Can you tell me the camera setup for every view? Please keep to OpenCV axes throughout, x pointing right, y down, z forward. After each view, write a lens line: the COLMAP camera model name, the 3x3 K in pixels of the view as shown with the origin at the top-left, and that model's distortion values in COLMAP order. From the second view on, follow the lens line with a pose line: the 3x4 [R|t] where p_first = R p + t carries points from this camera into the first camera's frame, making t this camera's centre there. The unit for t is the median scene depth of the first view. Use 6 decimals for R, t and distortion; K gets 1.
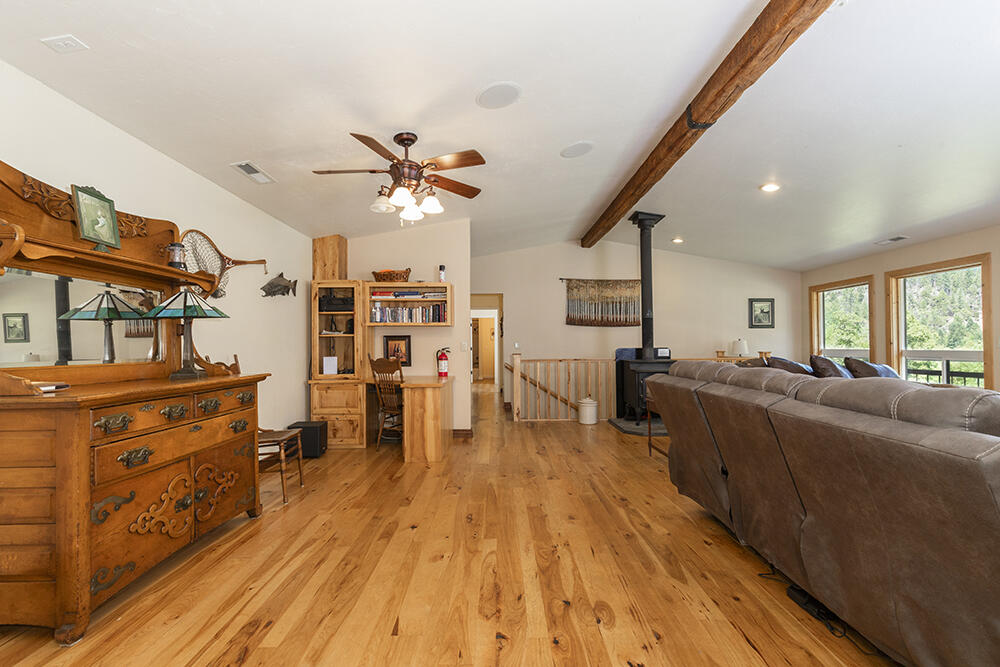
lens RADIAL K [[447.7, 0, 499.9], [0, 447.7, 339.5], [0, 0, 1]] dist [0.008829, -0.002405]
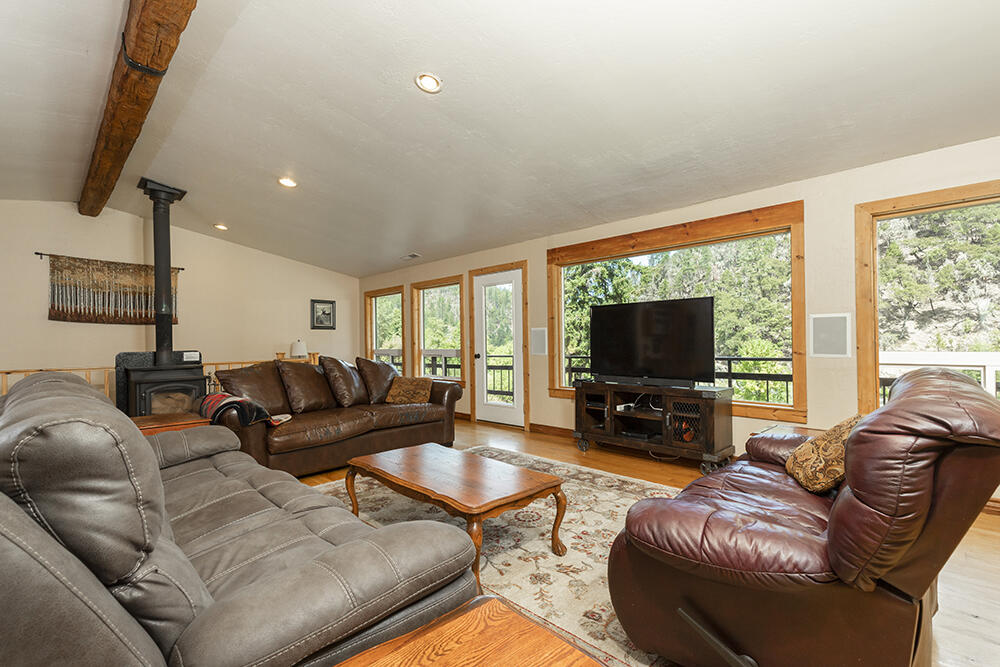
lens RADIAL K [[451.0, 0, 498.9], [0, 451.0, 339.1], [0, 0, 1]] dist [0.001881, 0.000929]
pose [[0.709772, 0.001601, 0.704430, 0.154044], [0.000539, 0.999996, -0.002816, -0.000365], [-0.704431, 0.002379, 0.709768, -0.000223]]
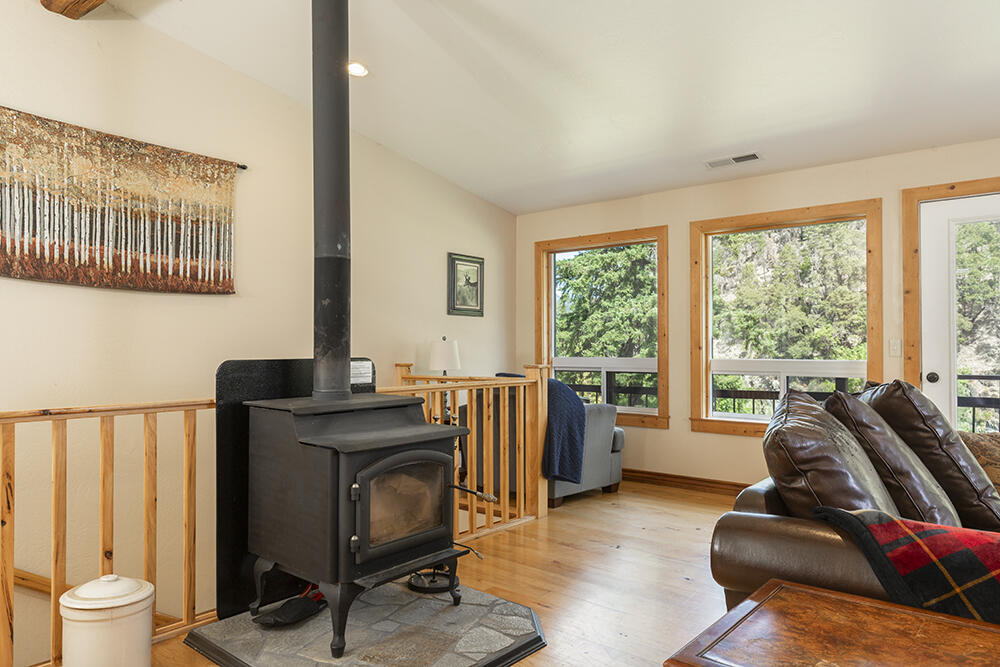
lens RADIAL K [[675.6, 0, 500.0], [0, 675.6, 333.5], [0, 0, 1]] dist [0.014936, -0.004323]
pose [[0.647974, 0.020300, 0.761392, 0.047062], [-0.014263, 0.999793, -0.014518, 0.004846], [-0.761529, -0.001453, 0.648129, 0.514552]]
